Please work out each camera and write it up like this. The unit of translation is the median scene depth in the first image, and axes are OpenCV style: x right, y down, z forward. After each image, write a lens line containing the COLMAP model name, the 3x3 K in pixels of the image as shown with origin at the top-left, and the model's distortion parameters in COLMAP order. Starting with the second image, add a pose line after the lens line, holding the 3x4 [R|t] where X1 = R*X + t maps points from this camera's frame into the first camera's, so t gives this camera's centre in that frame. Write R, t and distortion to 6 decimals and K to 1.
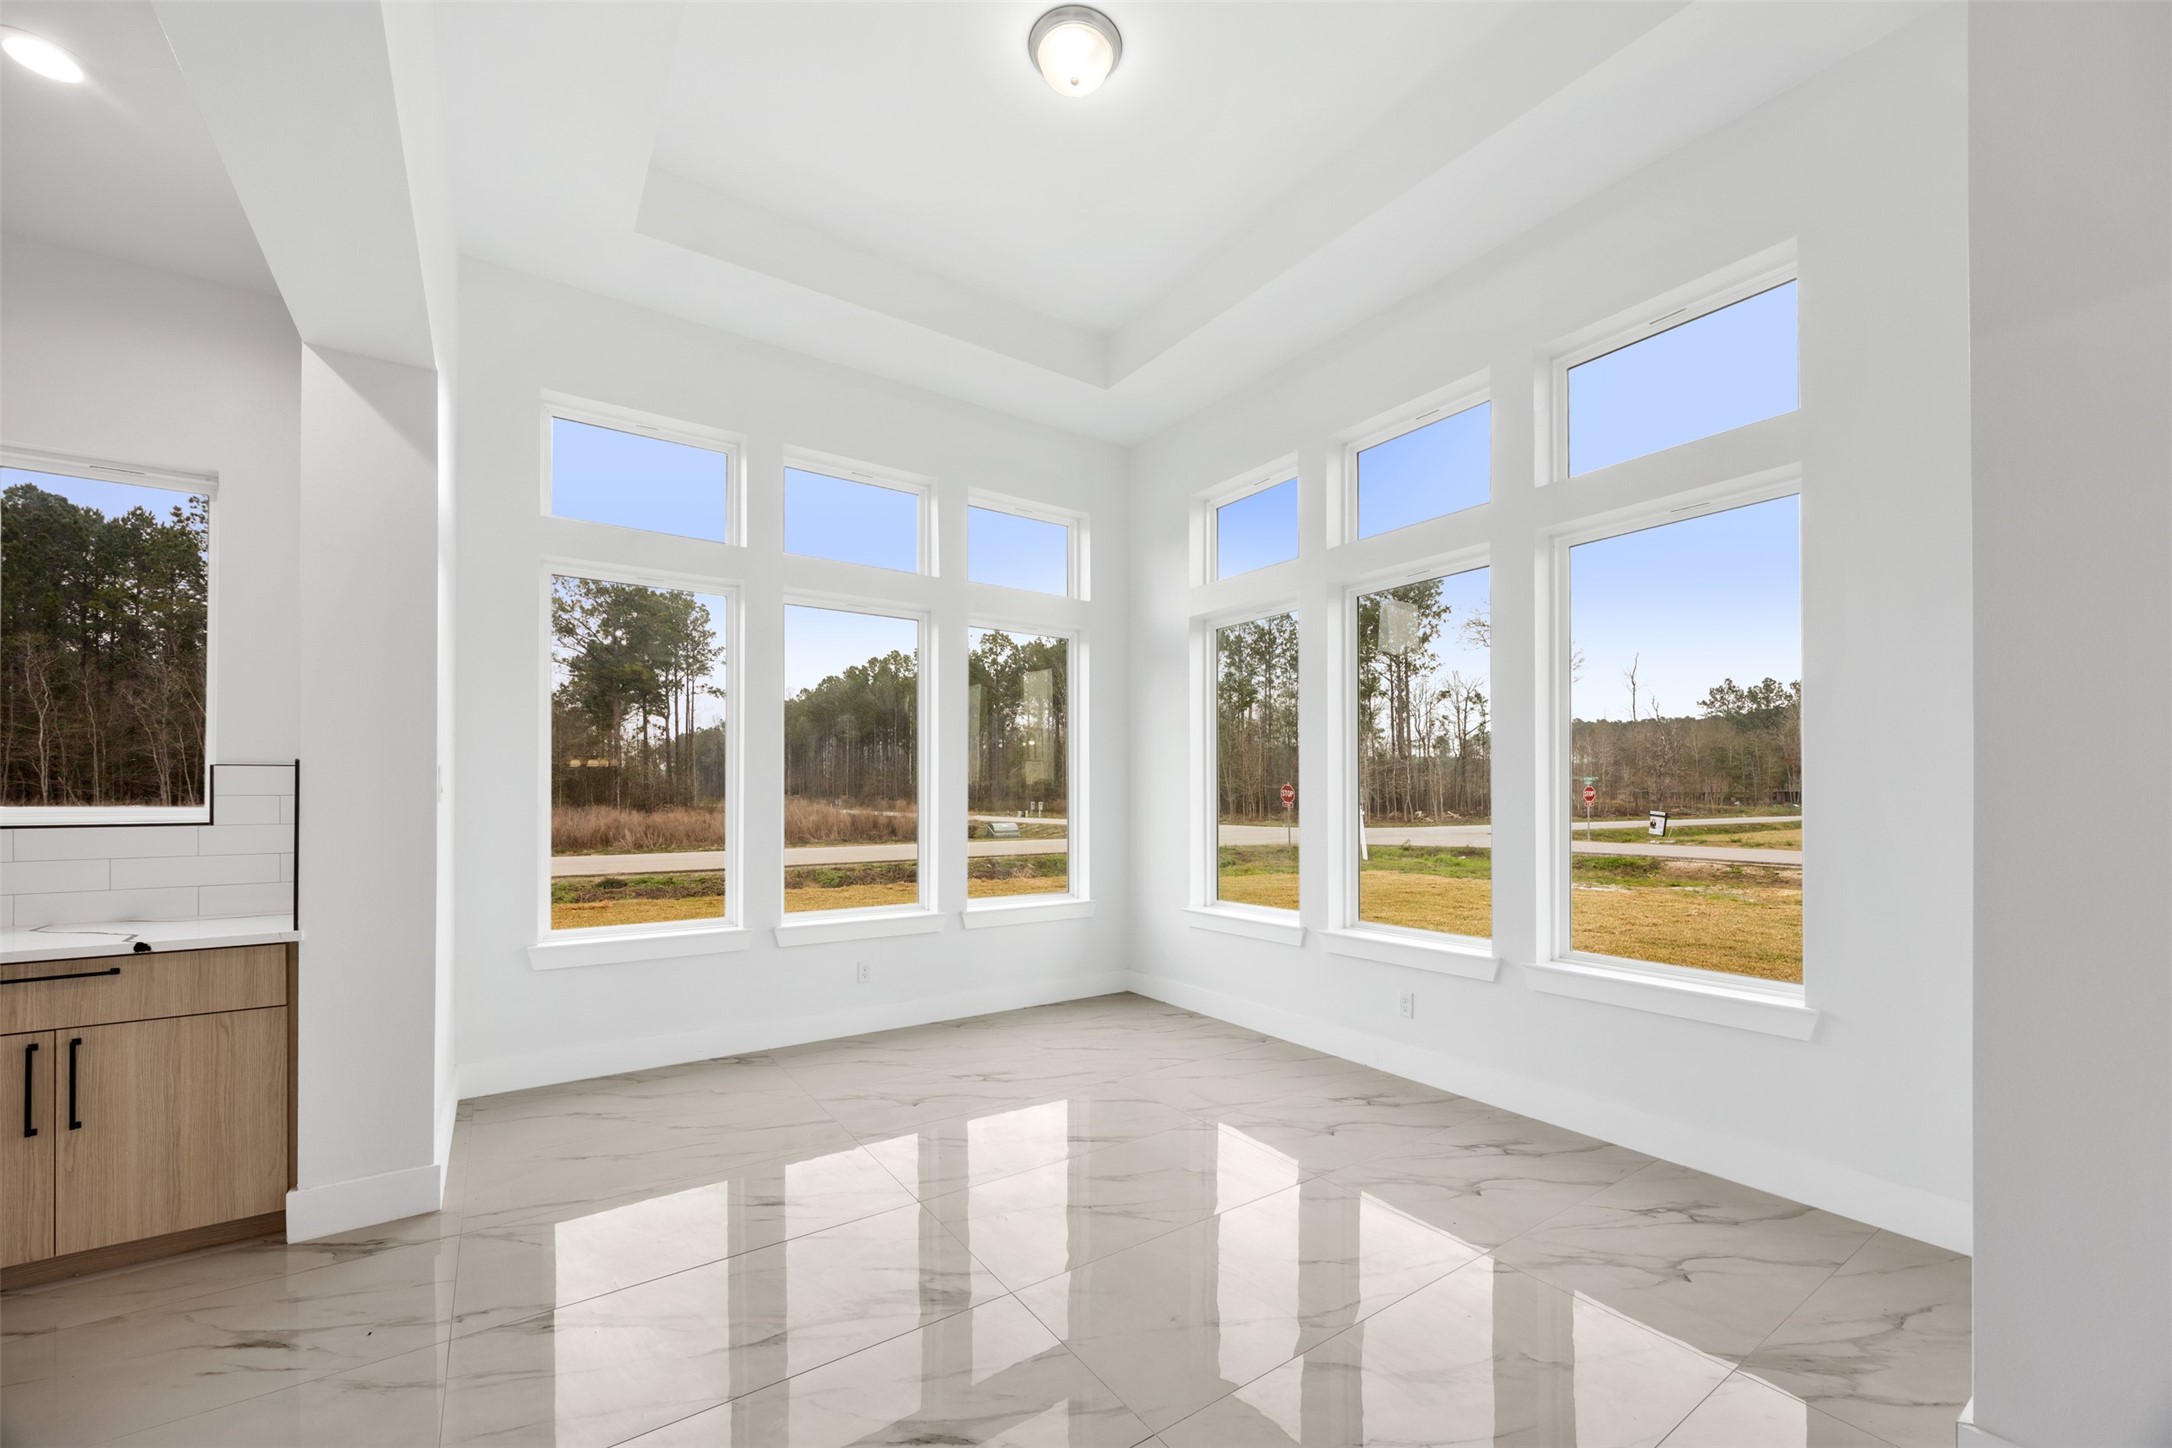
lens RADIAL K [[811.3, 0, 1095.5], [0, 811.3, 791.5], [0, 0, 1]] dist [-0.017006, 0.000125]
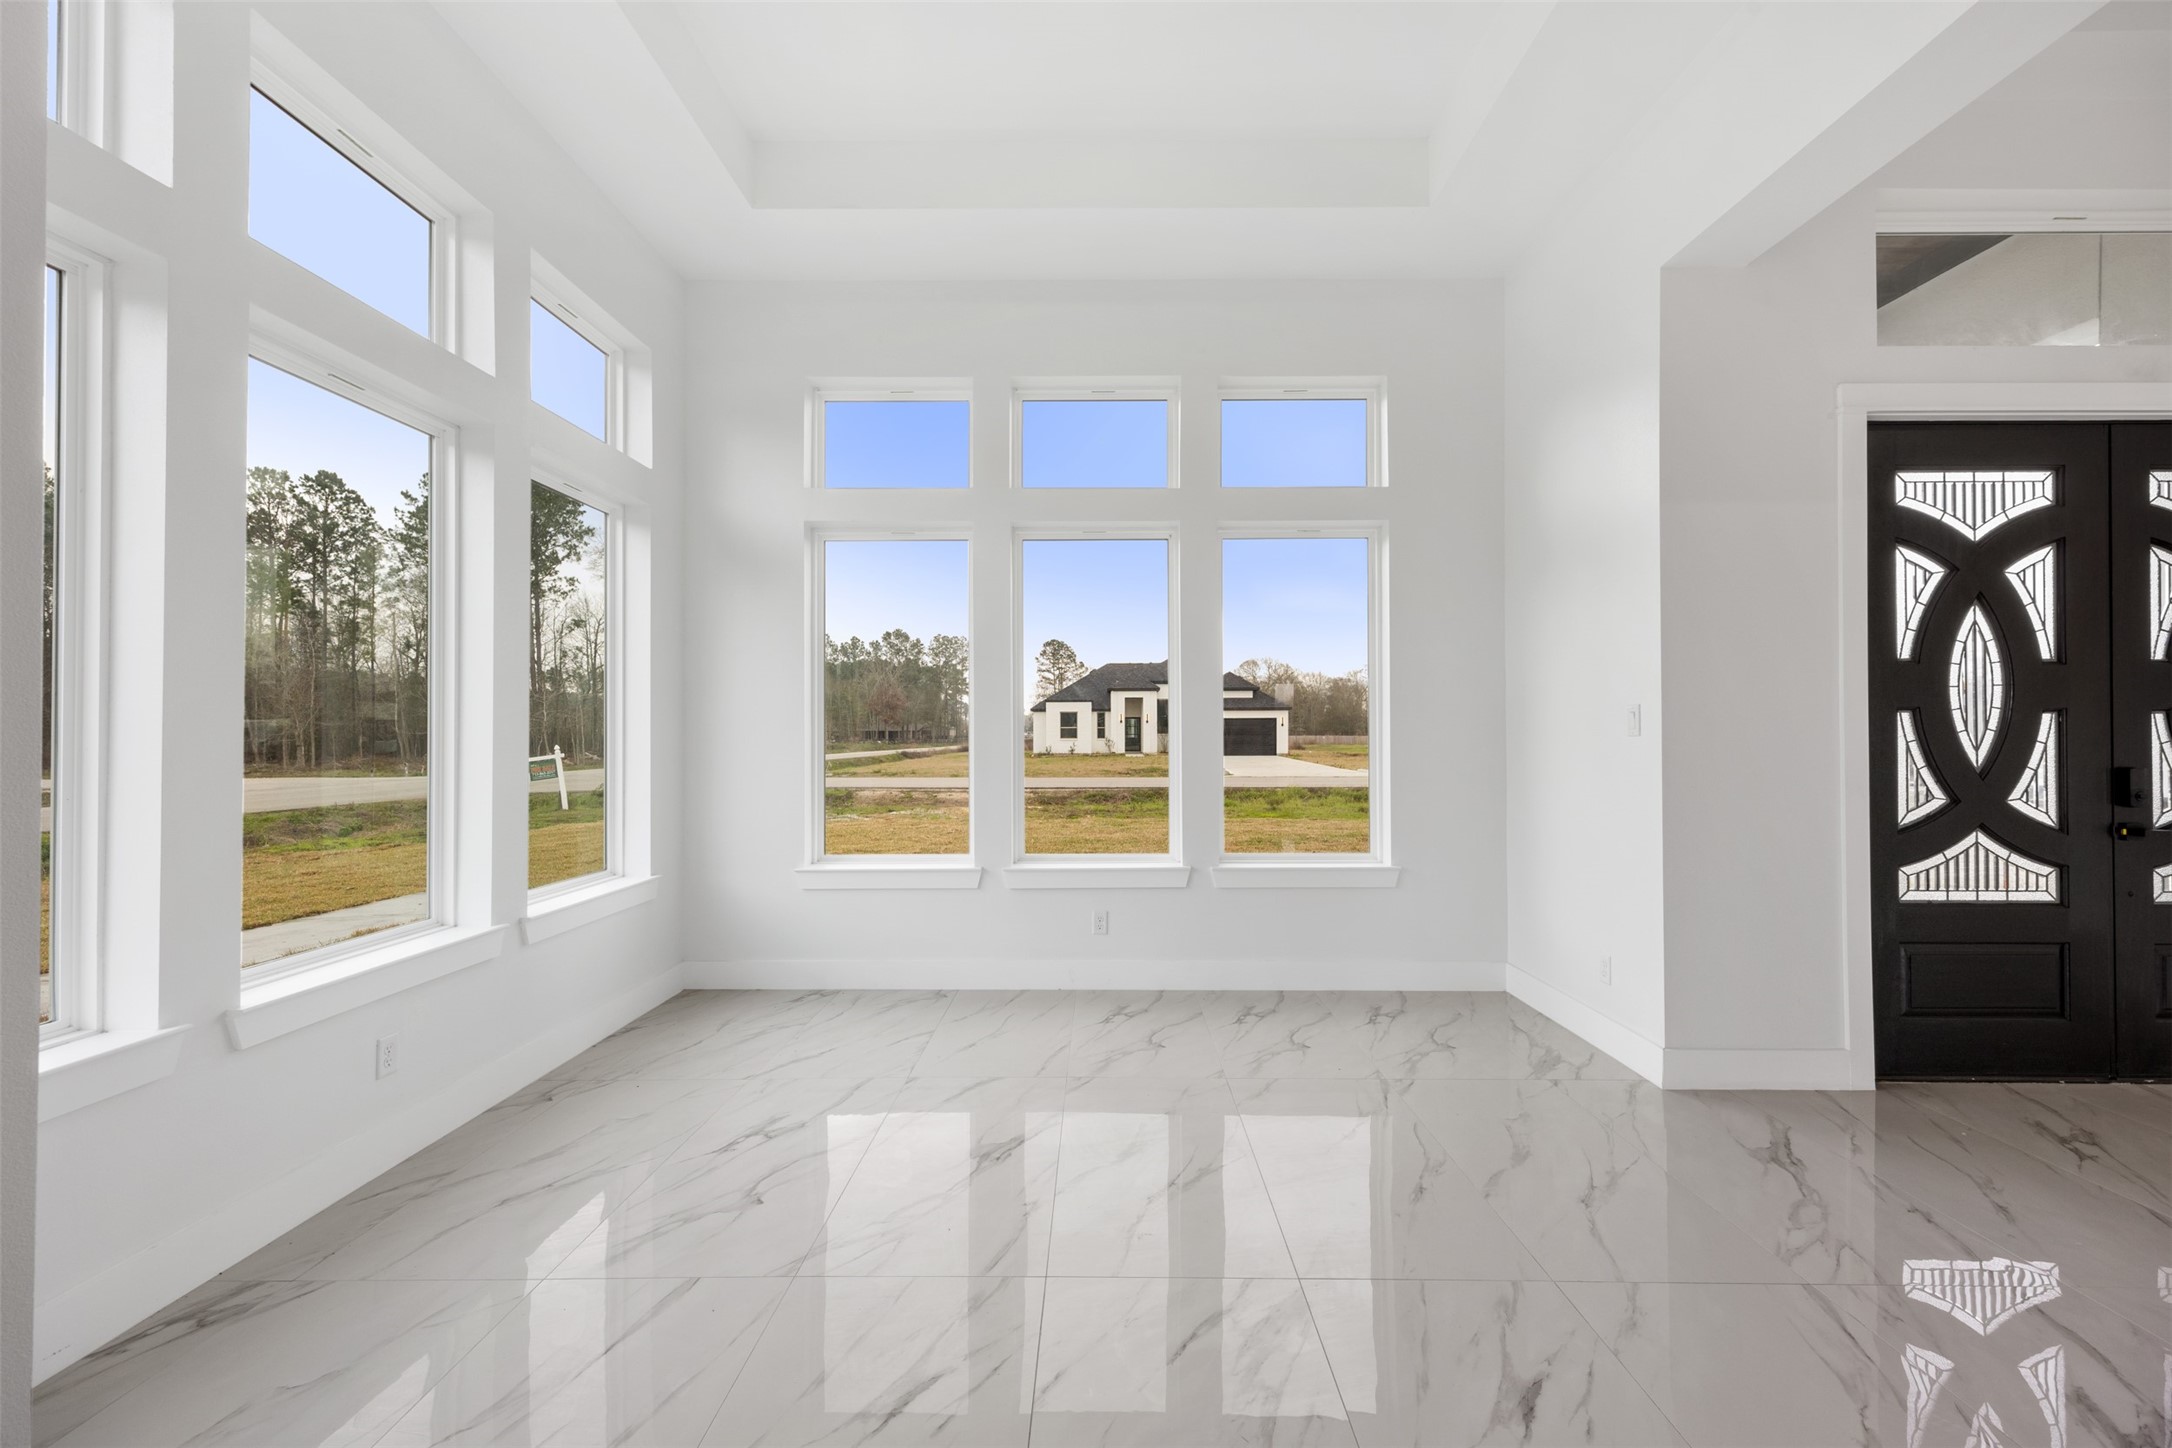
lens RADIAL K [[826.1, 0, 1093.1], [0, 826.1, 733.2], [0, 0, 1]] dist [-0.002493, -0.000600]
pose [[0.602045, -0.000799, 0.798461, -0.431053], [-0.001963, 0.999995, 0.002480, 0.001068], [-0.798459, -0.003061, 0.602041, 0.272752]]
